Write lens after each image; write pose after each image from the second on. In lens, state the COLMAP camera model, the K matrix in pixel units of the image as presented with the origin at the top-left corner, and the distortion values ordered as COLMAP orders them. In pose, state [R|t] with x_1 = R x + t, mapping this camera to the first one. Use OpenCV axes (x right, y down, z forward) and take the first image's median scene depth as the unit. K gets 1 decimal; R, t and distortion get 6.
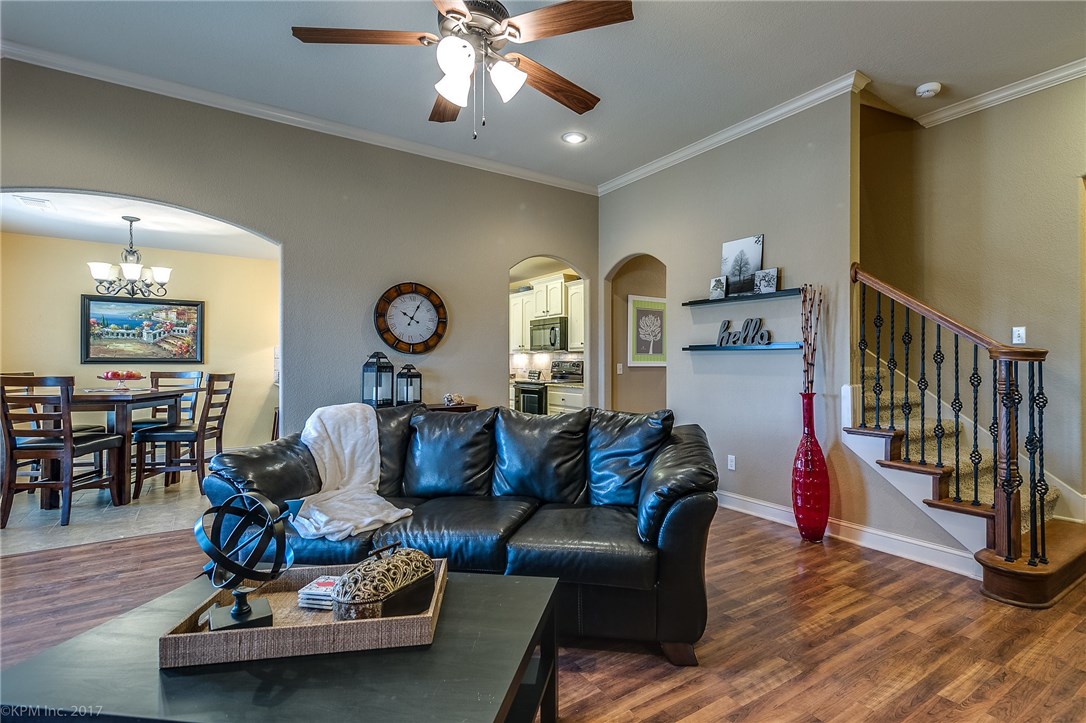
lens RADIAL K [[526.2, 0, 584.7], [0, 526.2, 357.5], [0, 0, 1]] dist [0.000522, -0.000063]
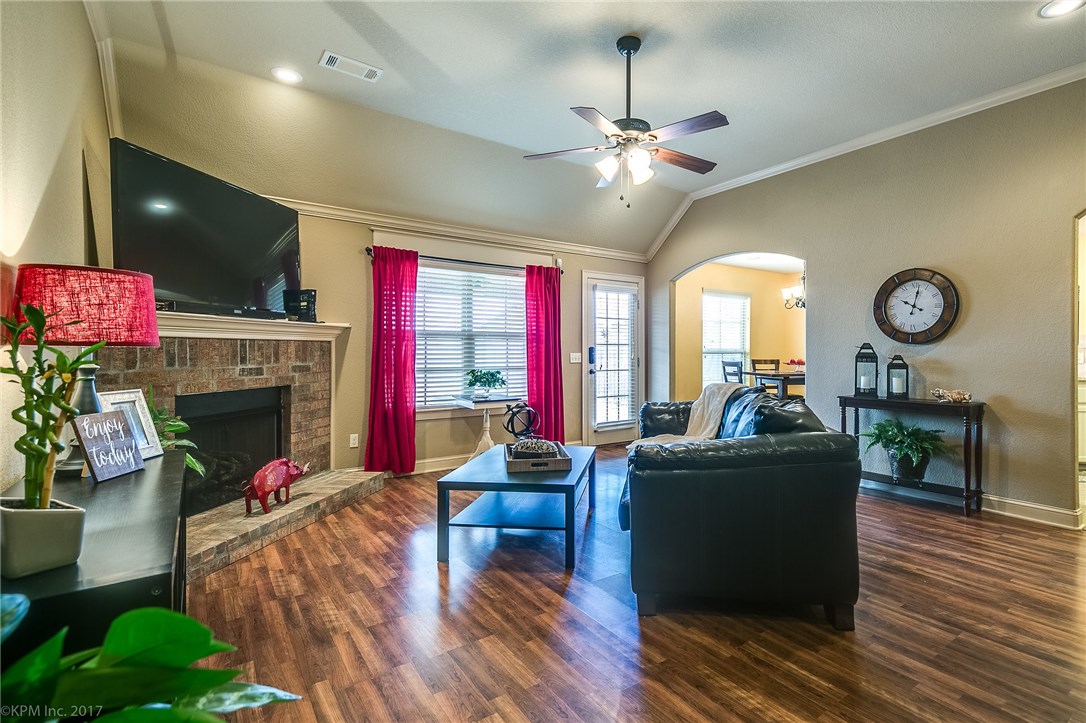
lens RADIAL K [[526.2, 0, 584.7], [0, 526.2, 357.5], [0, 0, 1]] dist [0.000522, -0.000063]
pose [[0.015820, 0.007630, -0.999846, 1.025807], [0.010740, 0.999912, 0.007800, 0.006572], [0.999817, -0.010861, 0.015737, 0.654711]]
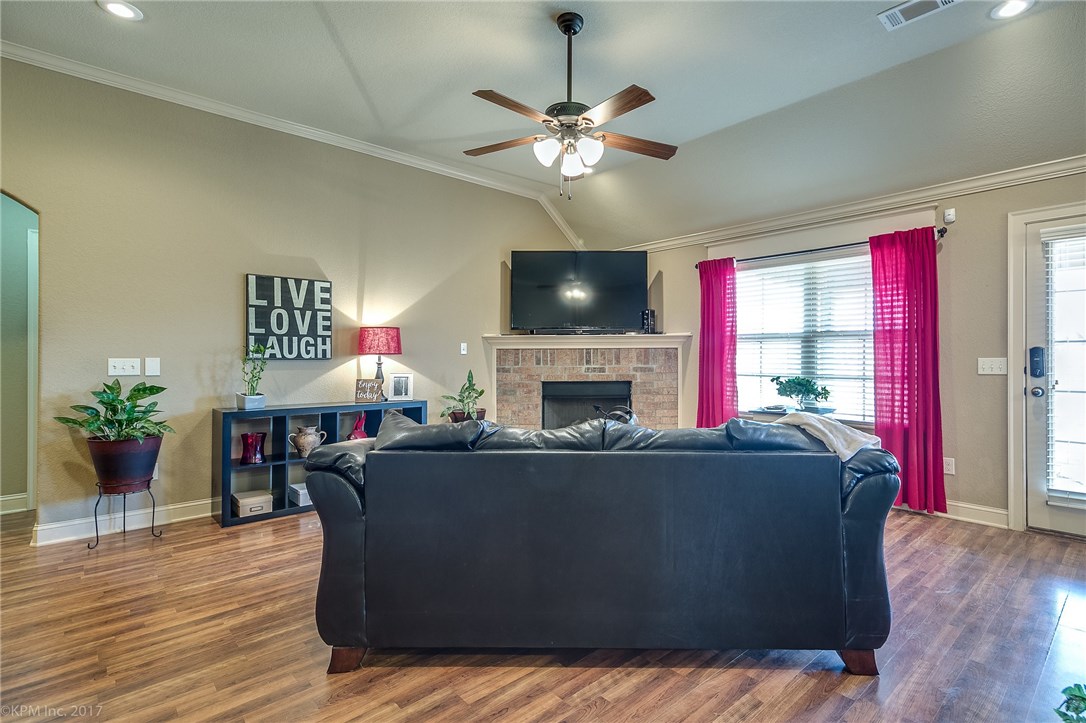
lens RADIAL K [[526.2, 0, 584.7], [0, 526.2, 357.5], [0, 0, 1]] dist [0.000522, -0.000063]
pose [[-0.990001, 0.000069, -0.141061, -0.041831], [0.001472, 0.999950, -0.009847, 0.016788], [0.141054, -0.009956, -0.989952, 1.861356]]
